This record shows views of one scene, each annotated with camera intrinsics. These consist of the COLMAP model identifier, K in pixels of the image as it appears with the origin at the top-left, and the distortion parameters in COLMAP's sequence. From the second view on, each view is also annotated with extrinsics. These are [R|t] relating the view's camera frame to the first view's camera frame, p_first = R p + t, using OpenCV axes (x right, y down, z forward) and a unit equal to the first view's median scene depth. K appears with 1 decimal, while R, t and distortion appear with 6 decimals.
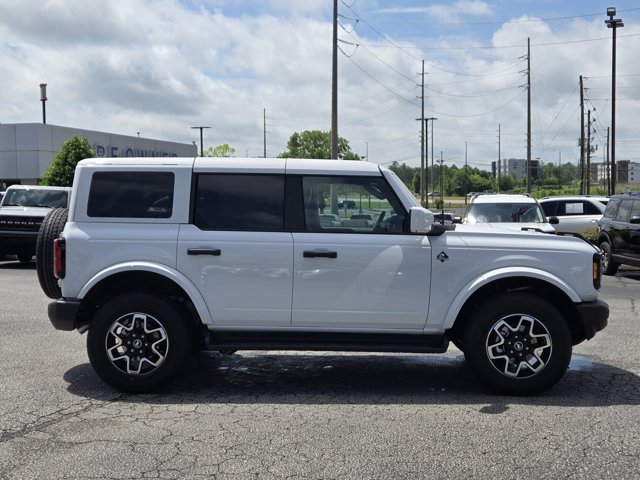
lens RADIAL K [[1003.0, 0, 320.0], [0, 1003.0, 240.0], [0, 0, 1]] dist [0.332722, -1.976927]
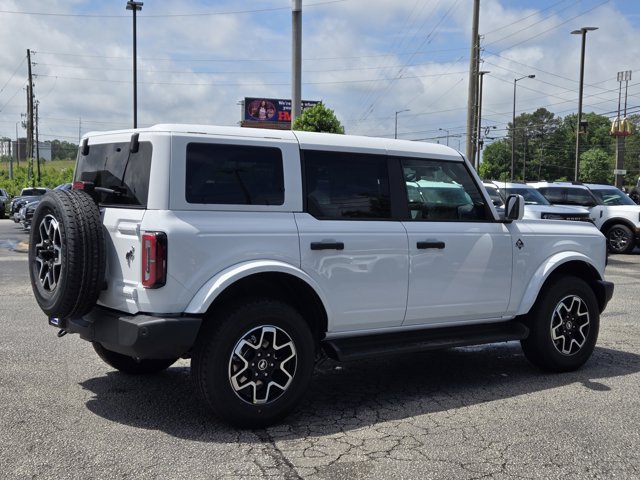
lens RADIAL K [[950.2, 0, 348.4], [0, 950.2, 241.1], [0, 0, 1]] dist [0.171677, 0.044172]
pose [[0.707582, -0.025829, 0.706159, -0.658540], [0.006949, 0.999538, 0.029597, -0.015330], [-0.706597, -0.016036, 0.707434, 0.431521]]
